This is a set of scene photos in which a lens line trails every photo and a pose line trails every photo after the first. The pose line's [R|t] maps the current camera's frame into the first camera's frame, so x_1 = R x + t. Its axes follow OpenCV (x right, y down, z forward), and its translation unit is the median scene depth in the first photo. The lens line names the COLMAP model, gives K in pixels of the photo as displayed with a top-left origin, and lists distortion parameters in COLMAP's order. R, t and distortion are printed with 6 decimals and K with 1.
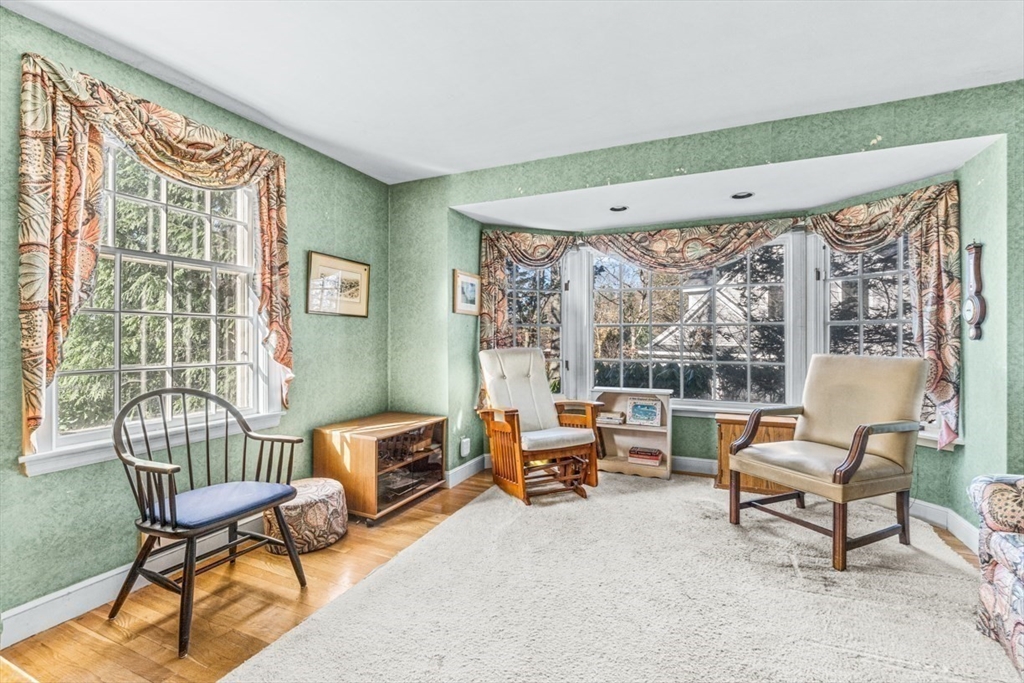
lens RADIAL K [[459.8, 0, 512.9], [0, 459.8, 338.1], [0, 0, 1]] dist [-0.004371, 0.000240]
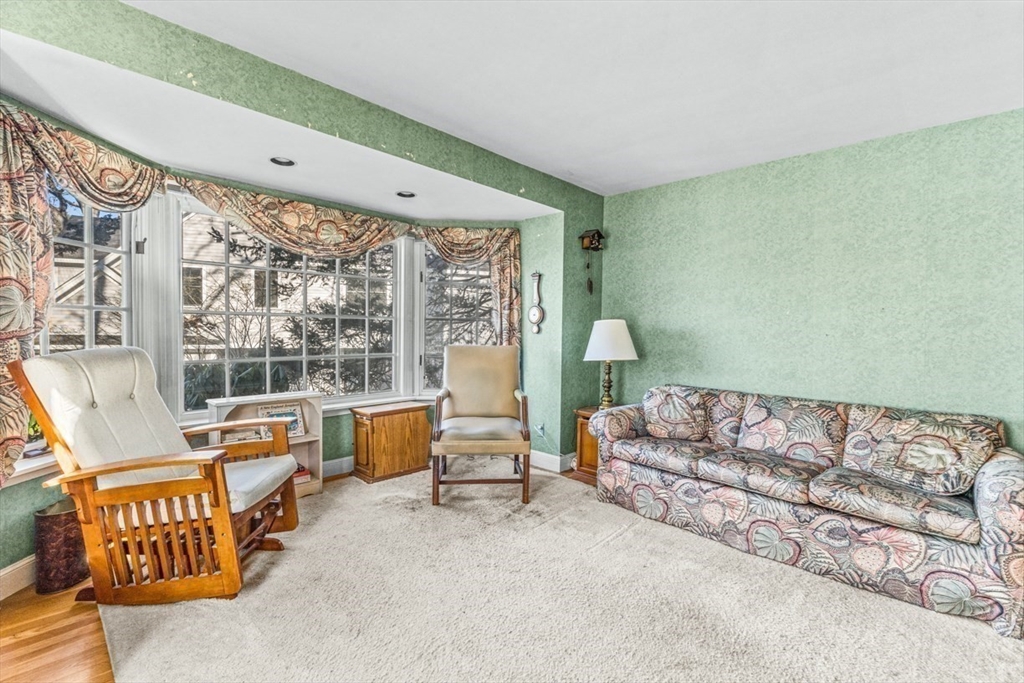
lens RADIAL K [[459.8, 0, 513.3], [0, 459.8, 342.4], [0, 0, 1]] dist [-0.004371, 0.000240]
pose [[0.328445, -0.024508, 0.944205, -0.382204], [-0.010271, 0.999512, 0.029517, -0.008327], [-0.944467, -0.019393, 0.328032, 0.393077]]
